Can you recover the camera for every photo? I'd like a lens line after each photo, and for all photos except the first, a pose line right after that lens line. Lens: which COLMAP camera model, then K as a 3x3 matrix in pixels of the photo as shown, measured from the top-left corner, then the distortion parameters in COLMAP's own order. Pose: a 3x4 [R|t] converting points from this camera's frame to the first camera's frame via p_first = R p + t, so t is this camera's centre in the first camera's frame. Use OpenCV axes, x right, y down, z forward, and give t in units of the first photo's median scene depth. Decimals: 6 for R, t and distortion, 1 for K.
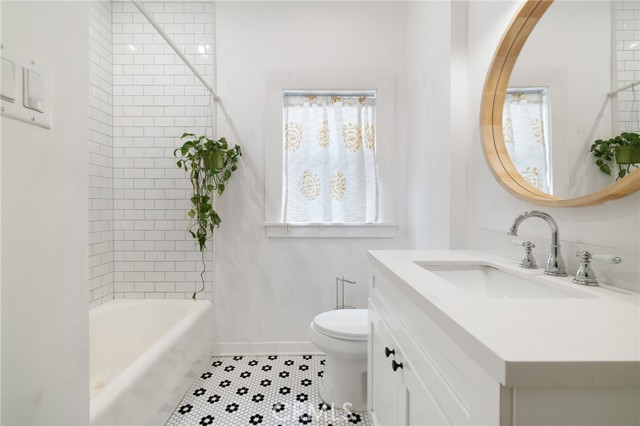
lens RADIAL K [[269.4, 0, 317.9], [0, 269.4, 213.5], [0, 0, 1]] dist [-0.000866, 0.000498]
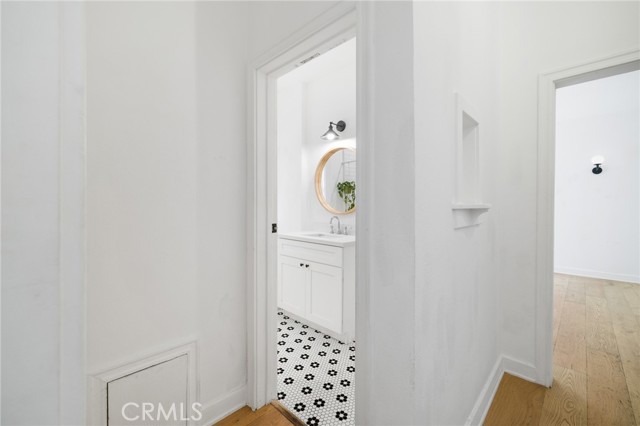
lens RADIAL K [[269.4, 0, 321.0], [0, 269.4, 210.4], [0, 0, 1]] dist [-0.000866, 0.000498]
pose [[0.707087, -0.005909, 0.707102, -0.760839], [0.003445, 0.999982, 0.004911, -0.043898], [-0.707119, -0.001037, 0.707094, -0.569383]]
